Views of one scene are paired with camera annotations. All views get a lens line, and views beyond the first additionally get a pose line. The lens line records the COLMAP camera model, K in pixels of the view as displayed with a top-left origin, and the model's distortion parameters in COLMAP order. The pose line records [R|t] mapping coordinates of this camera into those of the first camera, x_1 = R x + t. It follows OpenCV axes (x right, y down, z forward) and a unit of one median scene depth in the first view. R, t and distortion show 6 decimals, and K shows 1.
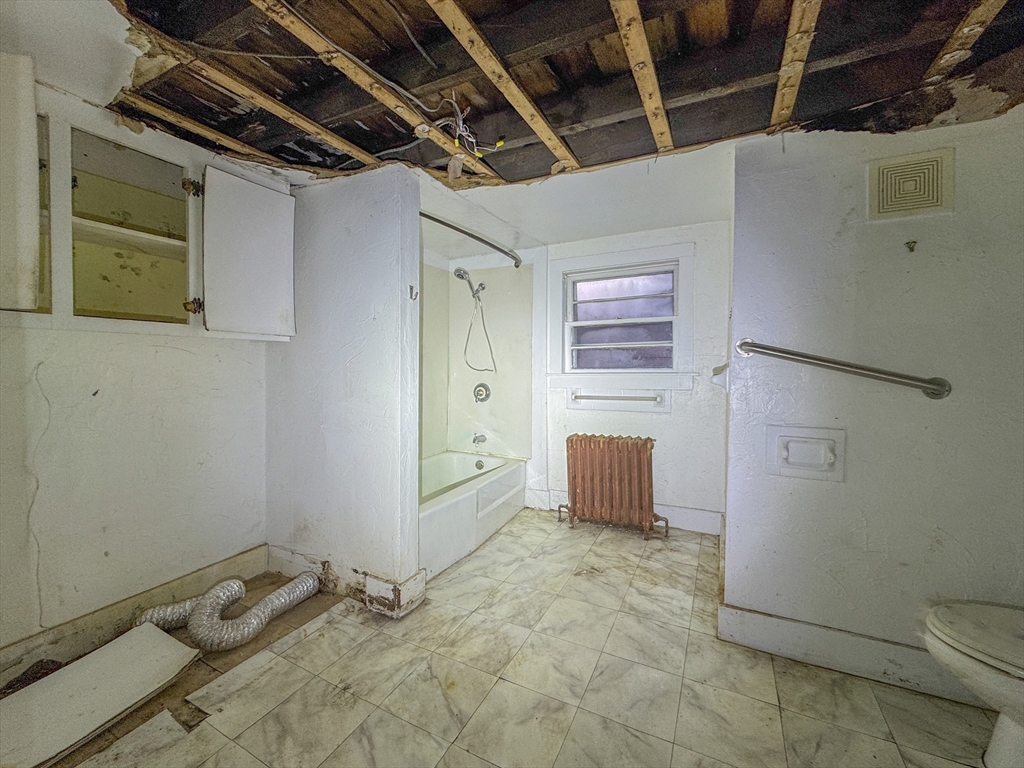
lens RADIAL K [[421.2, 0, 515.6], [0, 421.2, 370.1], [0, 0, 1]] dist [0.002637, 0.000803]
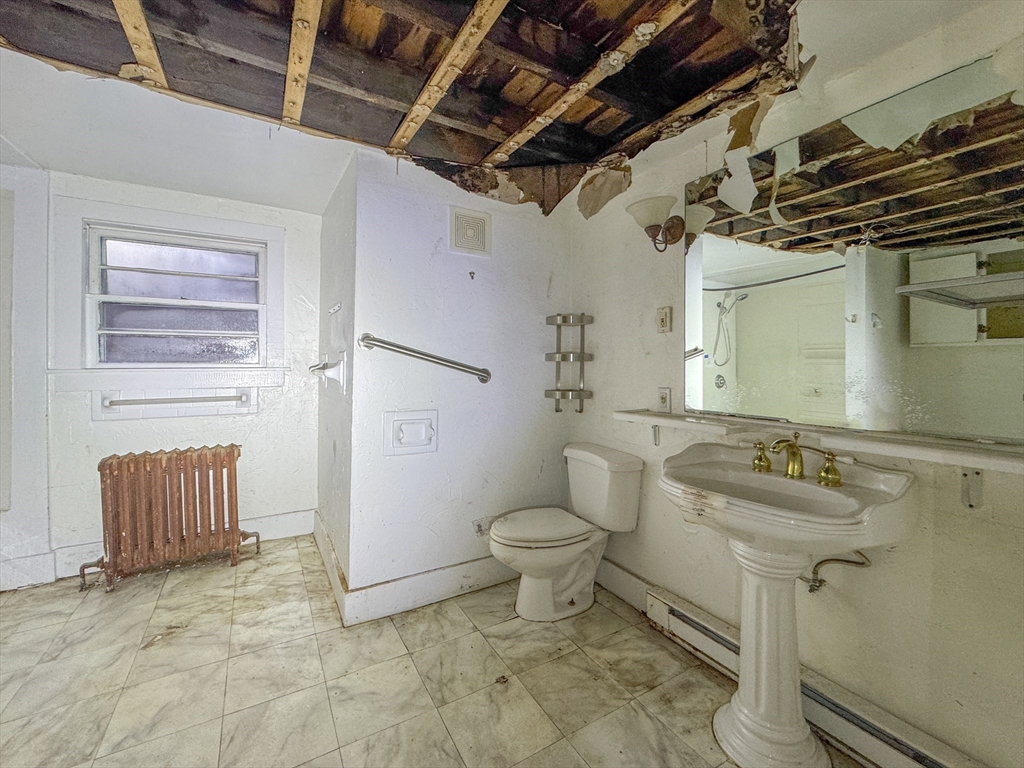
lens RADIAL K [[432.5, 0, 511.4], [0, 432.5, 364.2], [0, 0, 1]] dist [0.003311, 0.000669]
pose [[0.549053, 0.006676, 0.835761, -0.135141], [0.002059, 0.999954, -0.009340, 0.011760], [-0.835785, 0.006849, 0.549015, 0.070290]]
